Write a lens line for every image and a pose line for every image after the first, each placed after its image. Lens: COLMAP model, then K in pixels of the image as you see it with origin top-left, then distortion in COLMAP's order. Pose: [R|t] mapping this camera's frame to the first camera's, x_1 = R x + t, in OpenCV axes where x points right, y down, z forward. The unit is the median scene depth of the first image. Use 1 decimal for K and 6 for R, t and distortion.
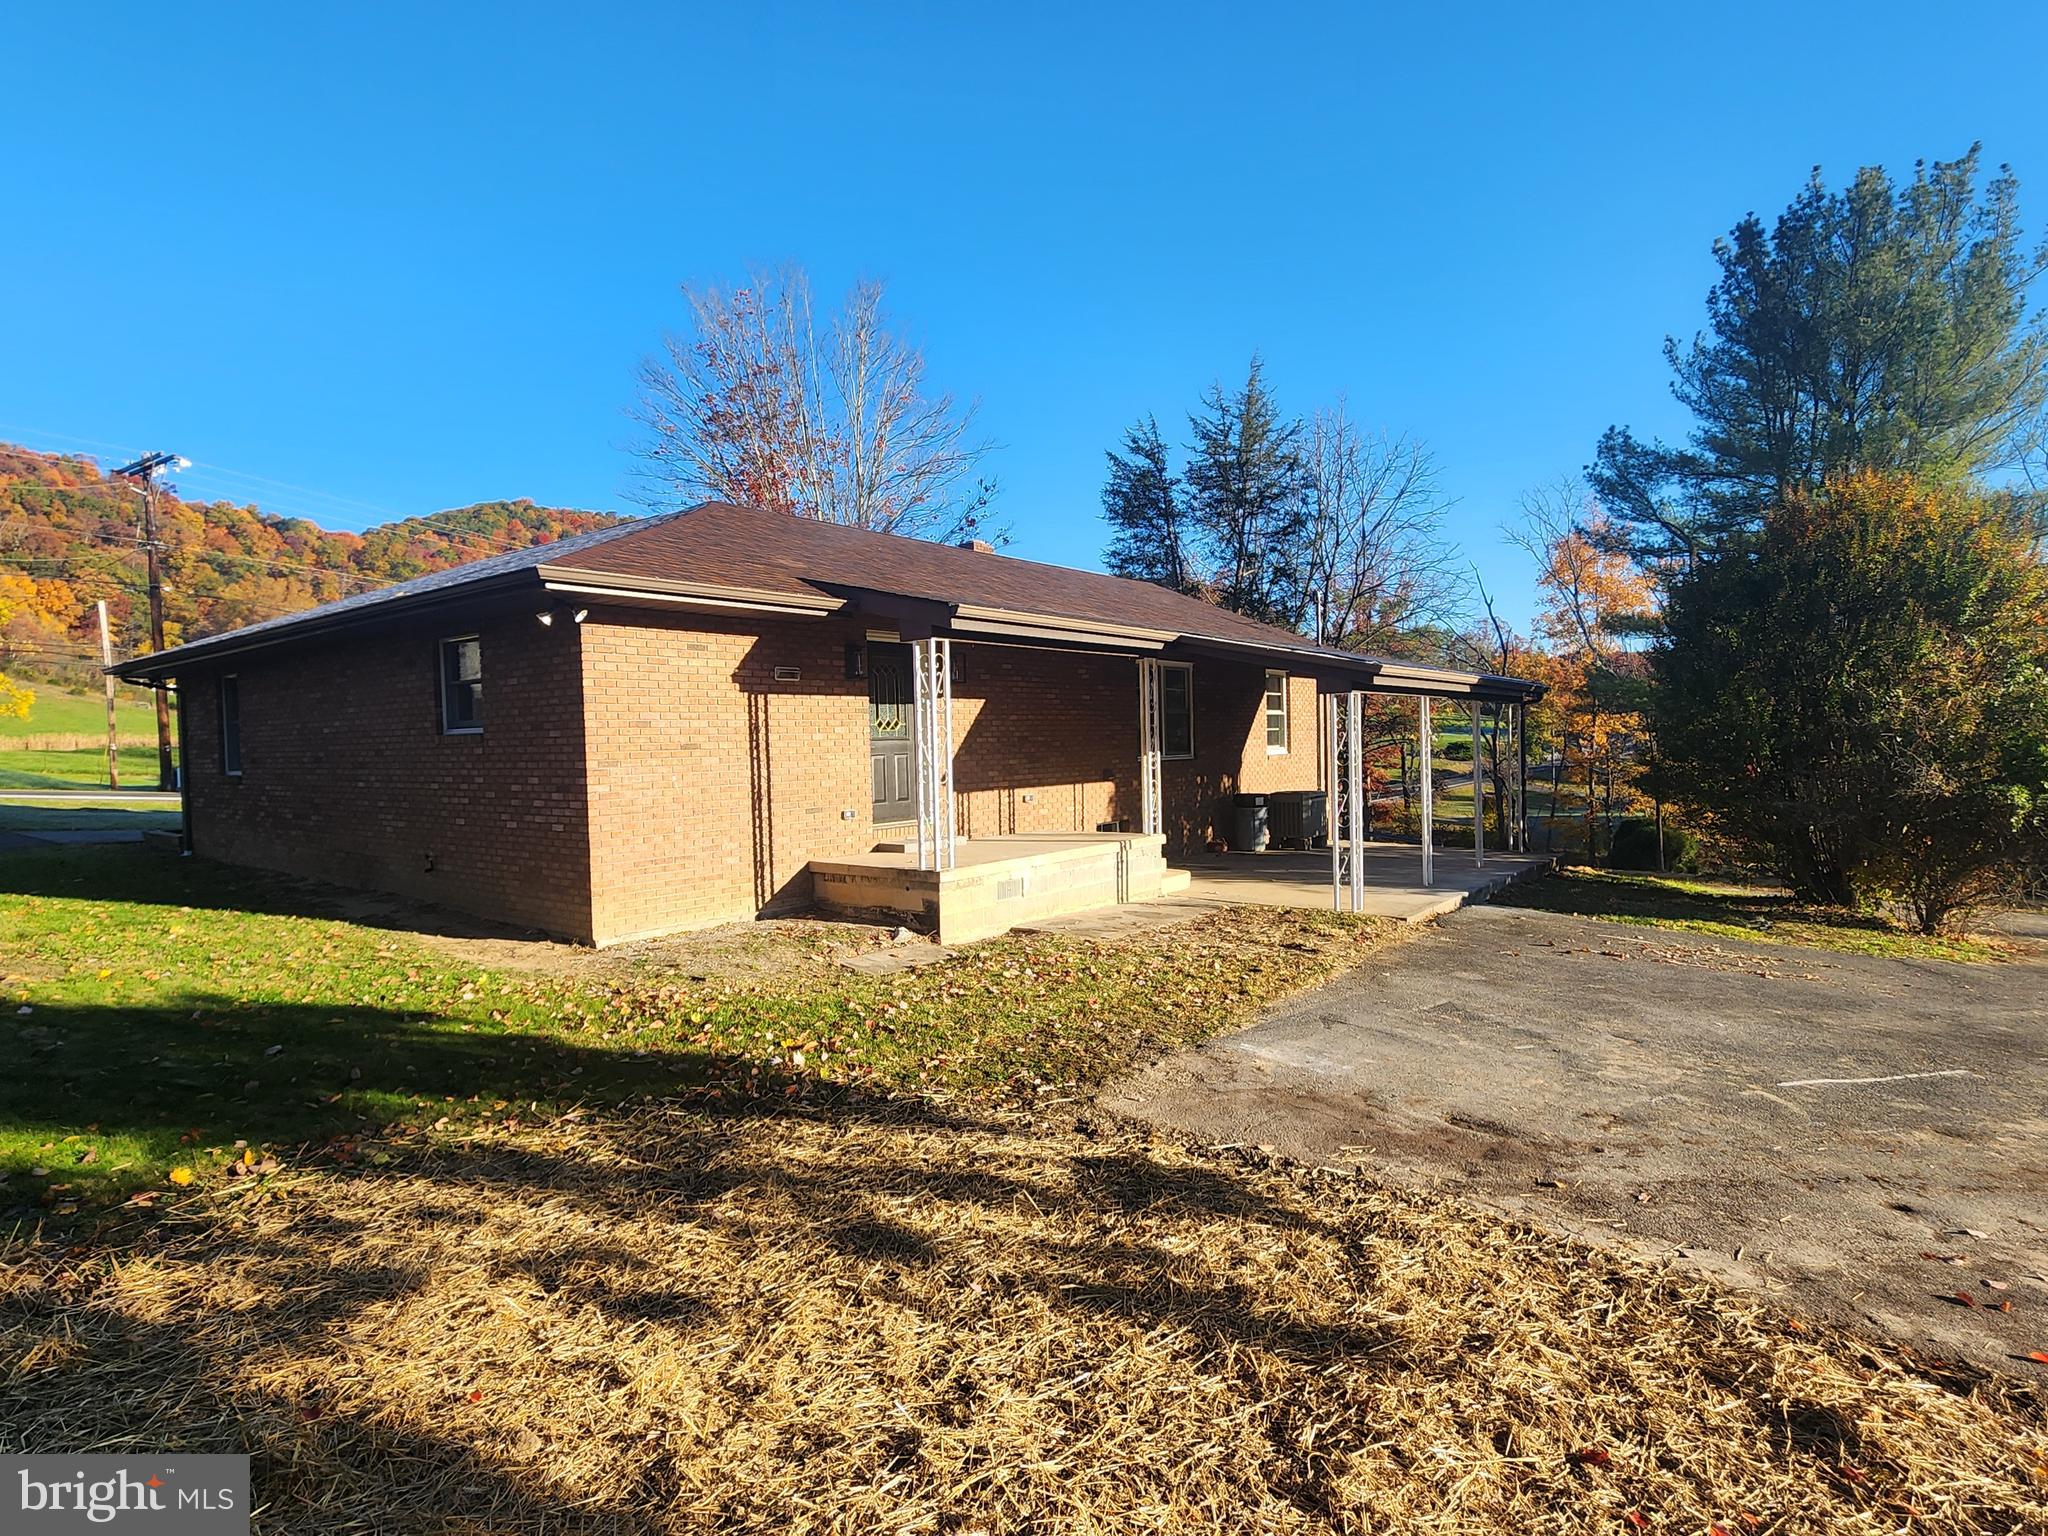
lens RADIAL K [[1094.6, 0, 1024.0], [0, 1094.6, 768.0], [0, 0, 1]] dist [0.002809, 0.000177]
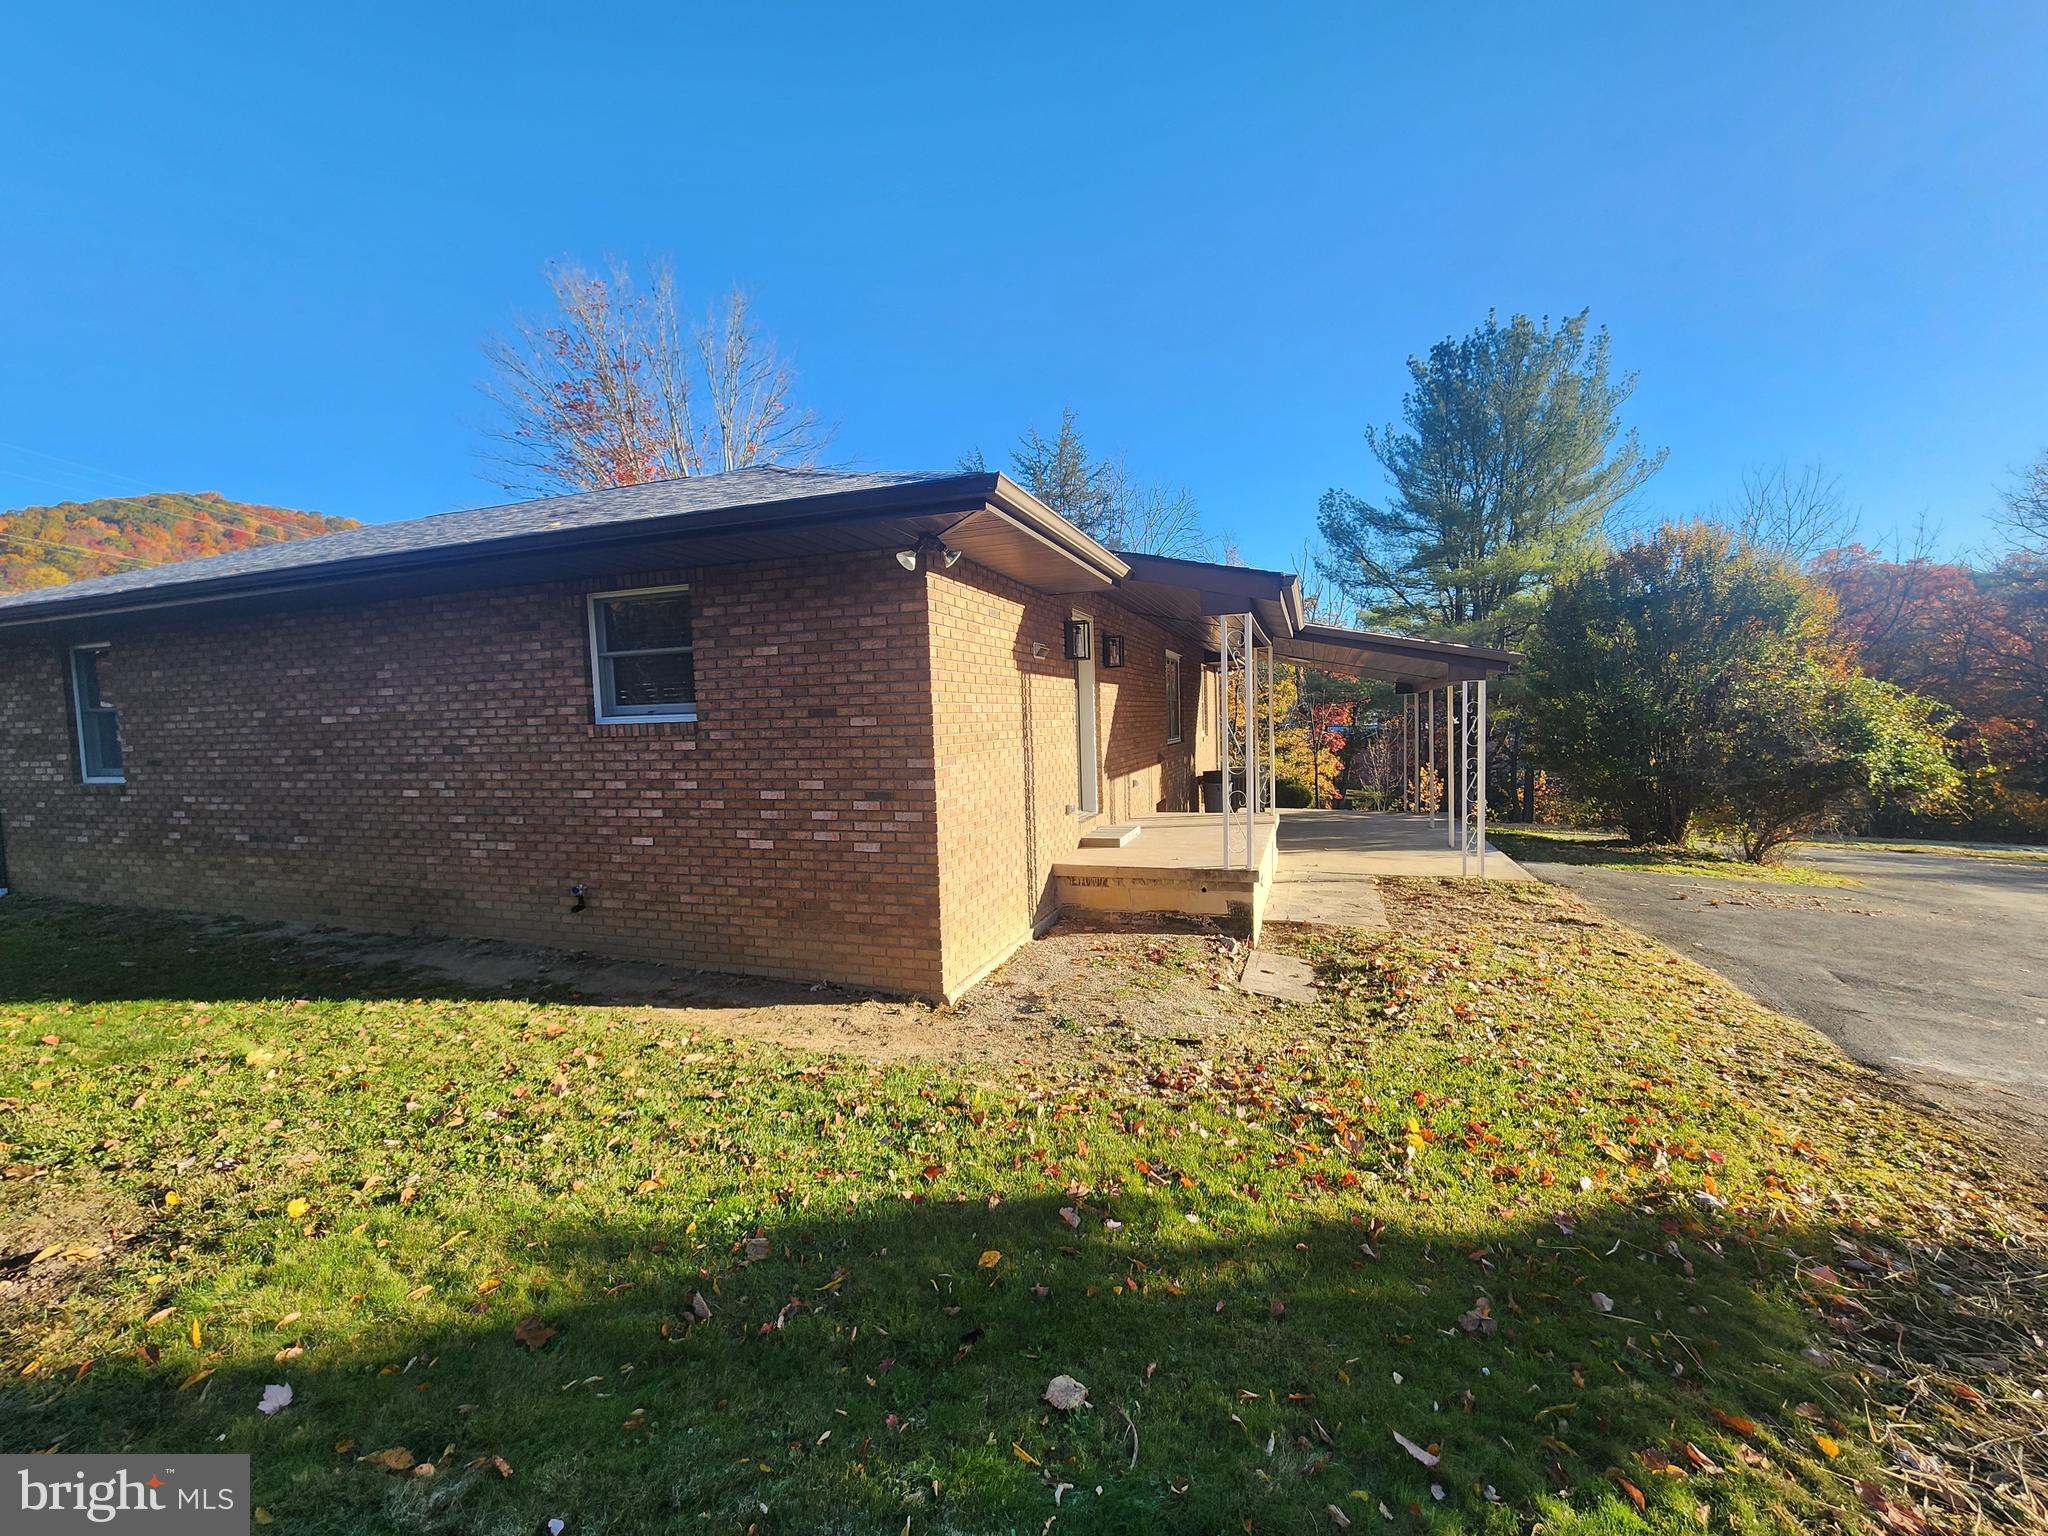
lens RADIAL K [[846.9, 0, 1025.7], [0, 846.9, 766.2], [0, 0, 1]] dist [0.001746, 0.000360]
pose [[0.944645, -0.024282, 0.327194, -0.379841], [0.016806, 0.999530, 0.025656, -0.010220], [-0.327663, -0.018737, 0.944609, 0.312516]]
